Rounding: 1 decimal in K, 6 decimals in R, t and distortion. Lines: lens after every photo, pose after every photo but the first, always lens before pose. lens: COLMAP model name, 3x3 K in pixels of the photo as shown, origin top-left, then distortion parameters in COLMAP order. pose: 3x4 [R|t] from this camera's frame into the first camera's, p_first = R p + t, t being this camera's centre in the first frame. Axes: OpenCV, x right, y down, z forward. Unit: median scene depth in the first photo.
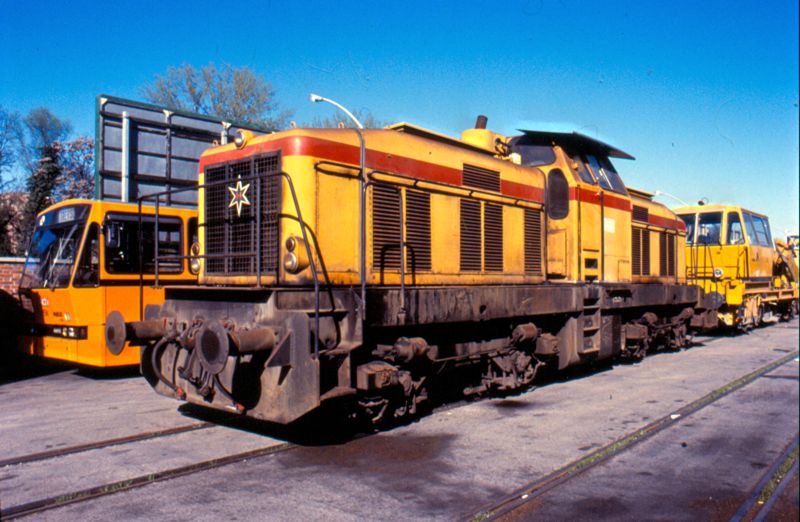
lens RADIAL K [[630.6, 0, 400.0], [0, 630.6, 262.0], [0, 0, 1]] dist [-0.000238, 0.000011]
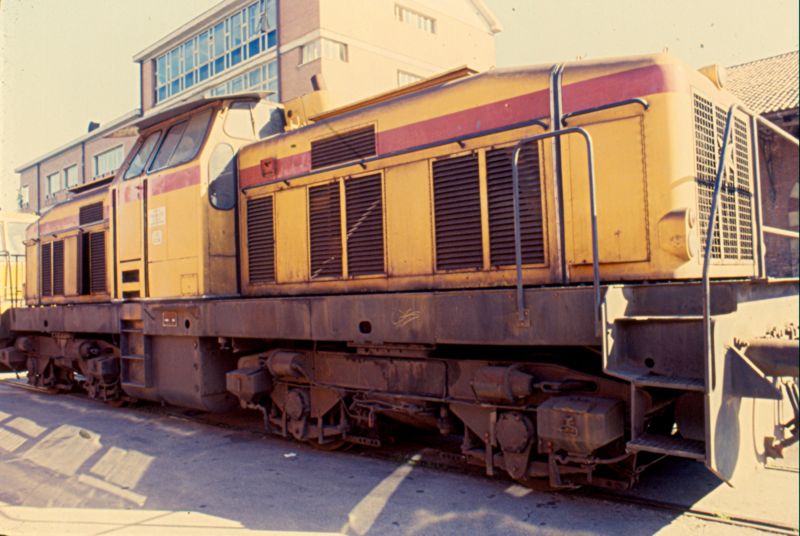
lens RADIAL K [[653.7, 0, 400.0], [0, 653.7, 267.2], [0, 0, 1]] dist [0.005191, 0.000474]
pose [[-0.028315, -0.027307, -0.999226, 0.935099], [0.077600, 0.996550, -0.029433, 0.034352], [0.996582, -0.078374, -0.026098, 1.136605]]
